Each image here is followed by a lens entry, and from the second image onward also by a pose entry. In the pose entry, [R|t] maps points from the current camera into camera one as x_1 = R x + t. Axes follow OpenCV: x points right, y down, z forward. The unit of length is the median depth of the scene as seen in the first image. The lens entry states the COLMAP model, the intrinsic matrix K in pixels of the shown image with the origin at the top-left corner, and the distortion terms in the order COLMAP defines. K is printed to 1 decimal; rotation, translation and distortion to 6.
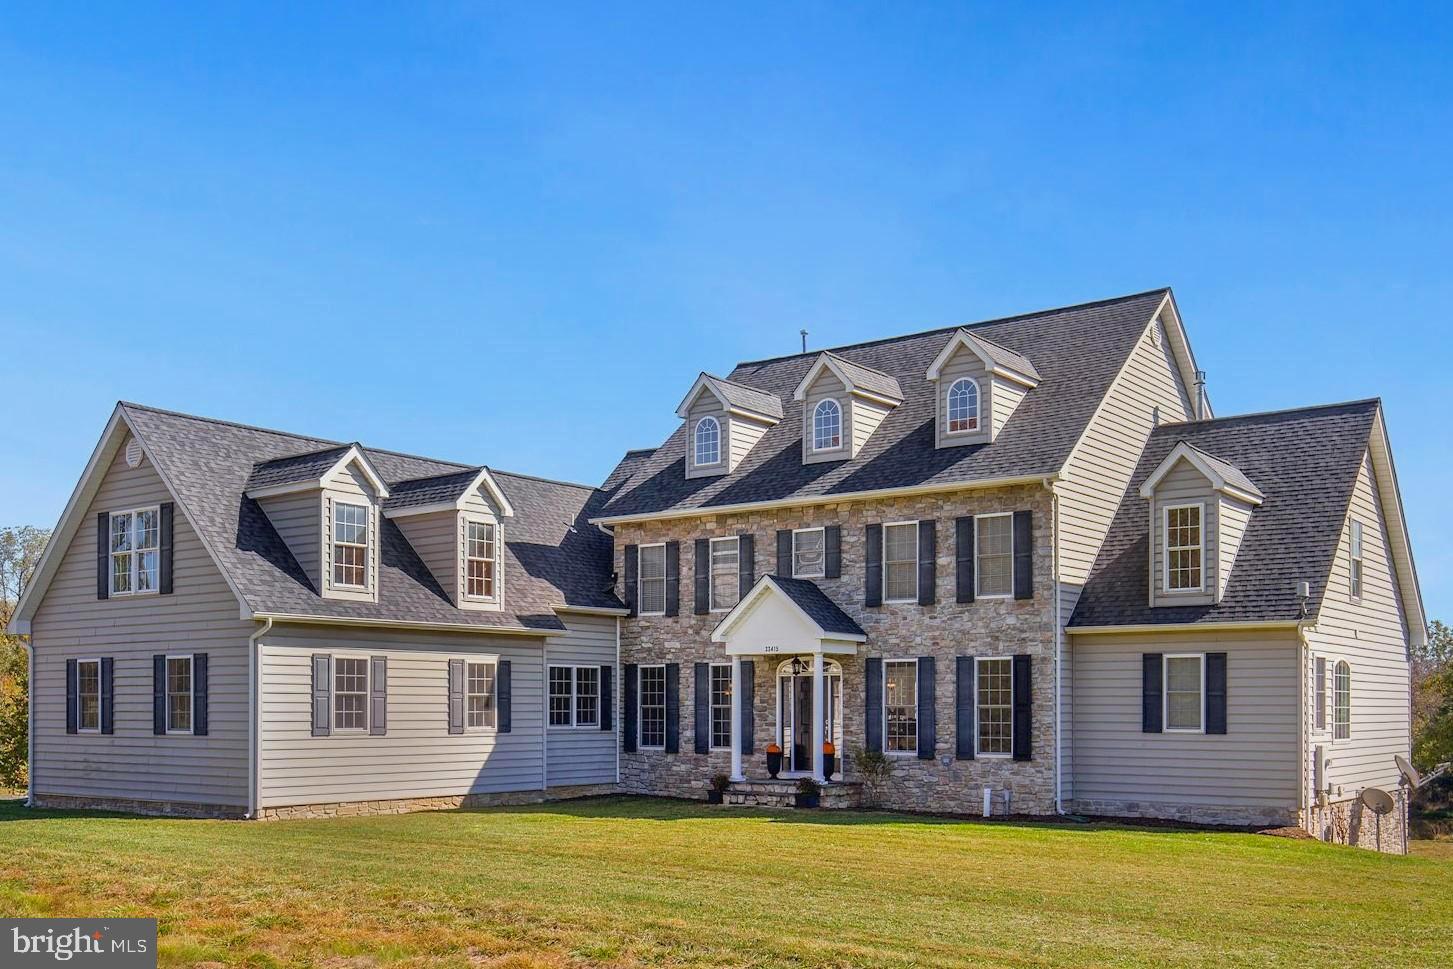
lens RADIAL K [[1434.9, 0, 726.5], [0, 1434.9, 484.5], [0, 0, 1]] dist [-0.007955, 0.008459]
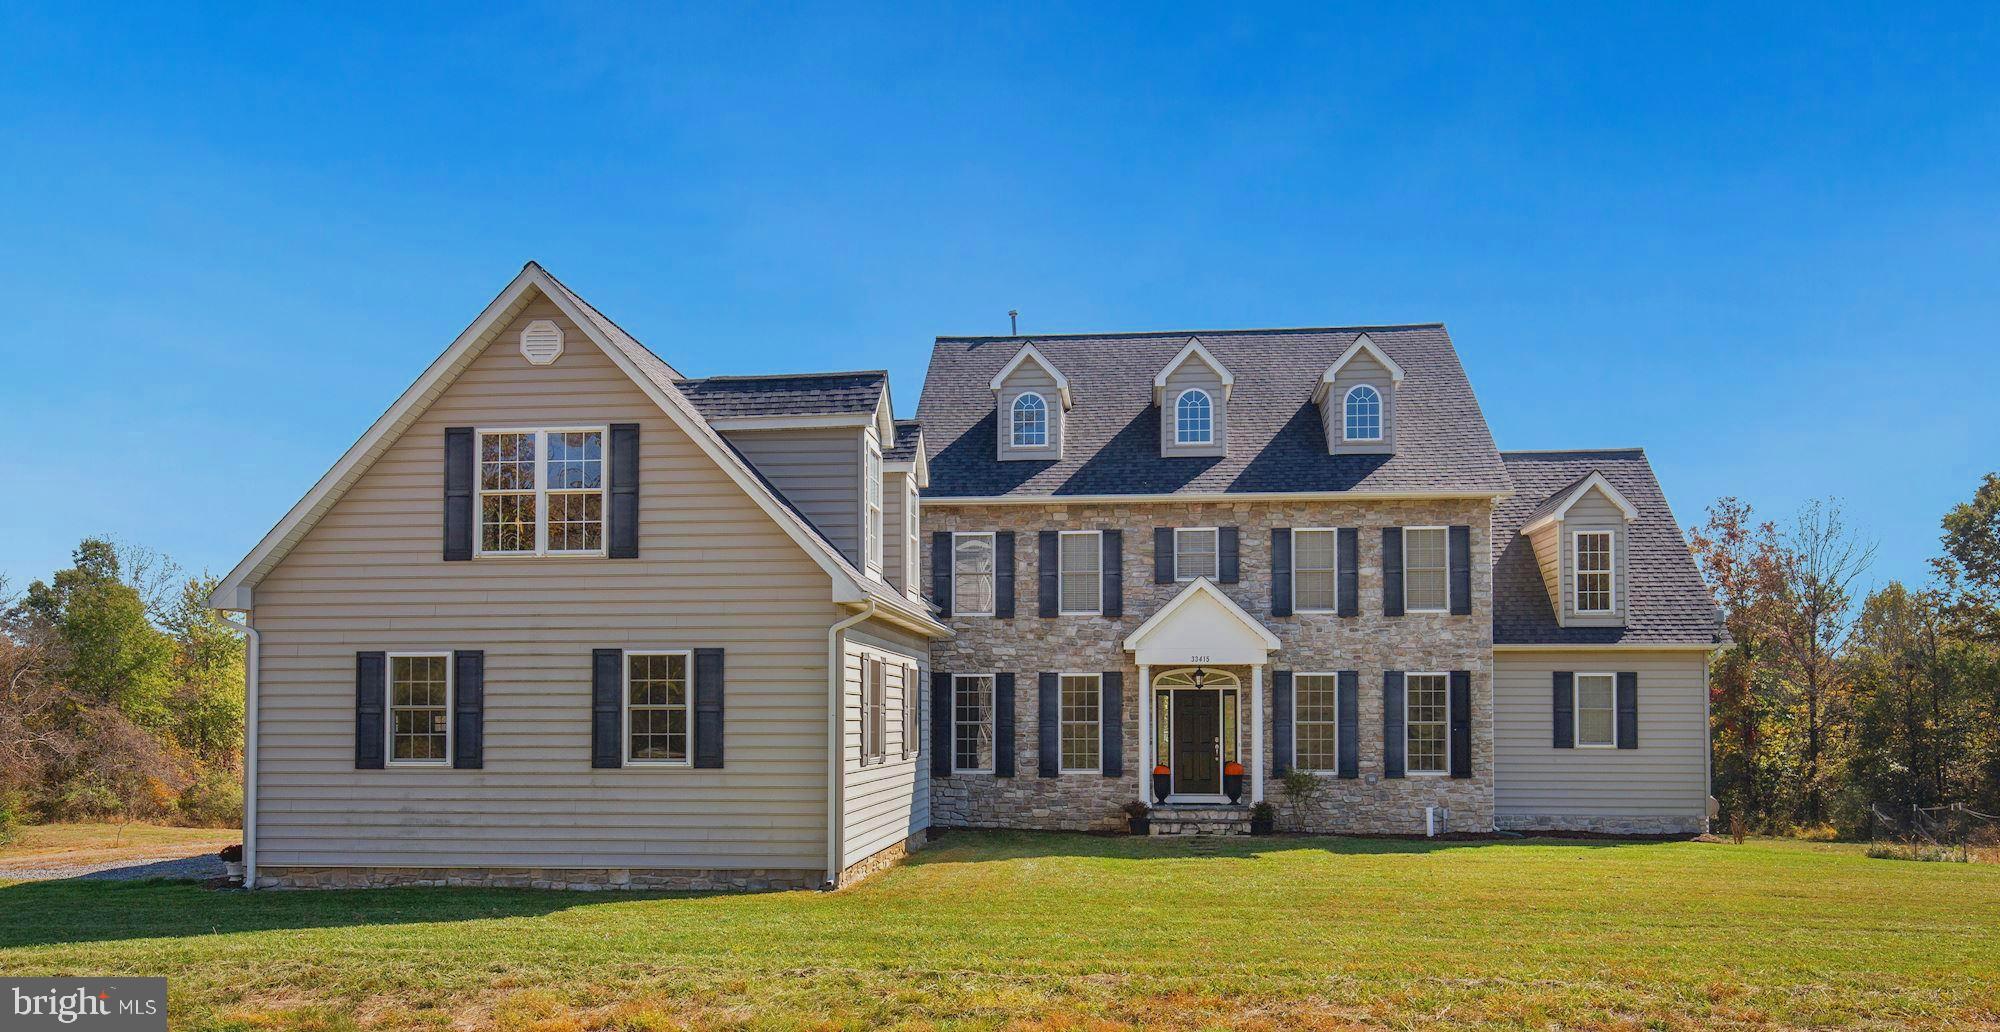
lens RADIAL K [[1385.1, 0, 1001.4], [0, 1385.1, 507.8], [0, 0, 1]] dist [0.002116, -0.001252]
pose [[0.852871, 0.077945, 0.516271, -0.543217], [-0.079380, 0.996657, -0.019338, 0.048250], [-0.516053, -0.024488, 0.856207, 0.333143]]
